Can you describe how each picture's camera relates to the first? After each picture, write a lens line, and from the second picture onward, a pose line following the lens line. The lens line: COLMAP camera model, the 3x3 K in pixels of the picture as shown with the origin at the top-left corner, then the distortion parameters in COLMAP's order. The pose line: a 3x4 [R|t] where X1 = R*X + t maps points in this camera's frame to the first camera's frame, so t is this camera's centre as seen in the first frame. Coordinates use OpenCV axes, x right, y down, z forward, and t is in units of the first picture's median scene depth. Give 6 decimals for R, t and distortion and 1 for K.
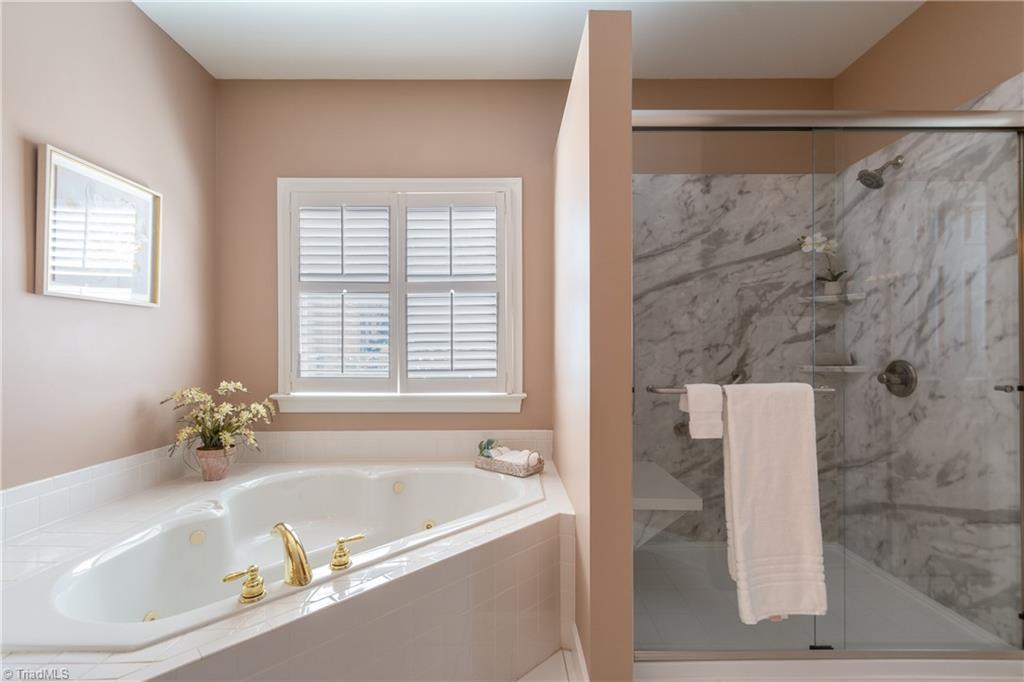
lens RADIAL K [[450.2, 0, 506.3], [0, 450.2, 351.2], [0, 0, 1]] dist [0.005043, -0.003720]
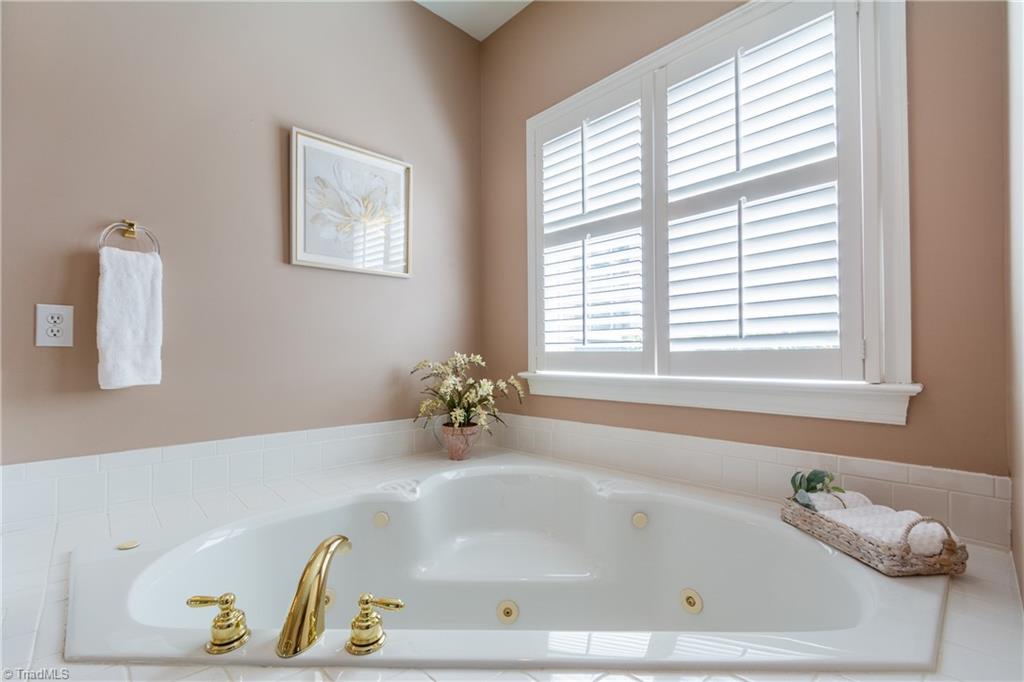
lens RADIAL K [[450.2, 0, 510.2], [0, 450.2, 348.1], [0, 0, 1]] dist [0.005043, -0.003720]
pose [[0.689209, -0.012605, -0.724453, 0.089096], [0.004529, 0.999904, -0.013089, 0.061769], [0.724549, 0.005740, 0.689200, 0.392542]]
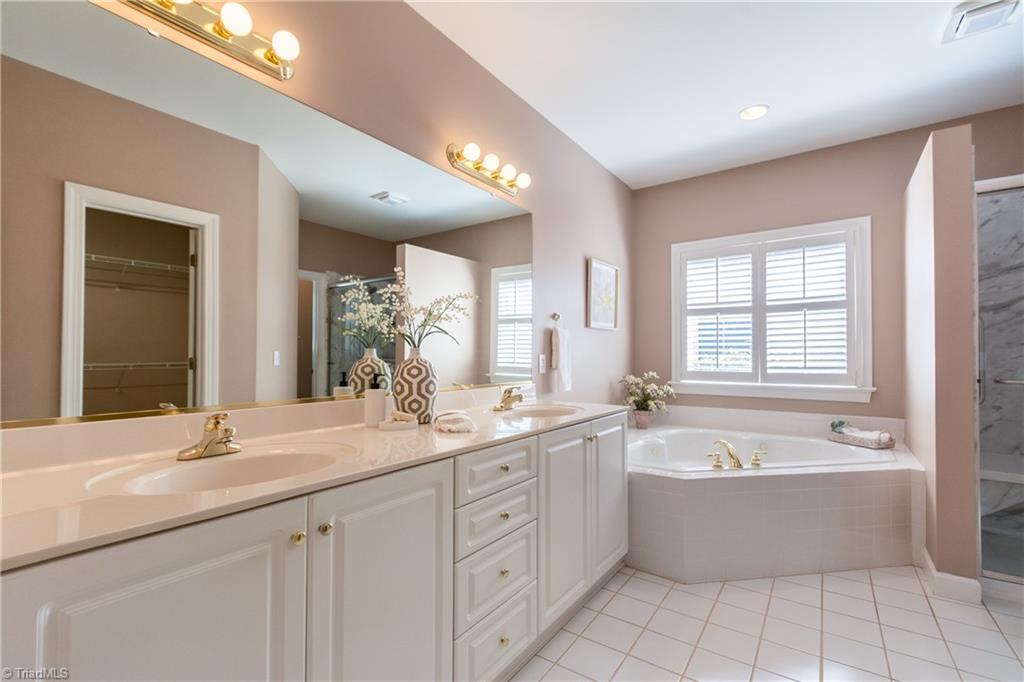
lens RADIAL K [[450.2, 0, 503.2], [0, 450.2, 351.0], [0, 0, 1]] dist [0.005043, -0.003720]
pose [[0.808884, -0.003337, -0.587959, -0.057439], [-0.000359, 0.999981, -0.006170, -0.000018], [0.587969, 0.005202, 0.808867, -0.628901]]
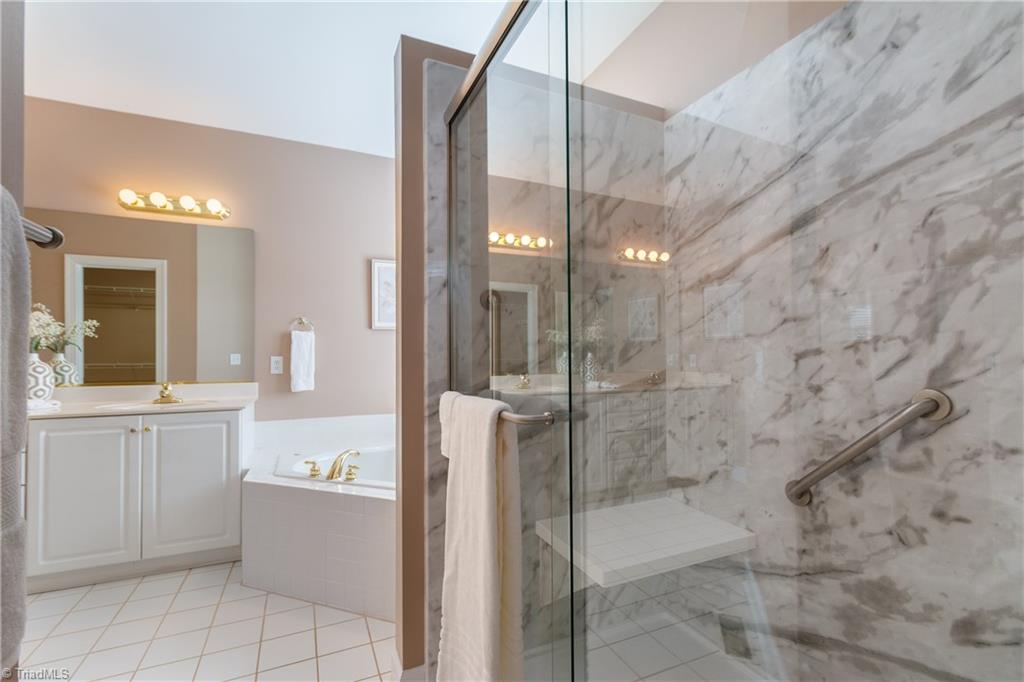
lens RADIAL K [[450.2, 0, 505.1], [0, 450.2, 351.3], [0, 0, 1]] dist [0.005043, -0.003720]
pose [[0.399337, -0.010962, -0.916739, 0.767635], [0.003776, 0.999940, -0.010313, 0.003440], [0.916796, 0.000657, 0.399354, 0.453032]]
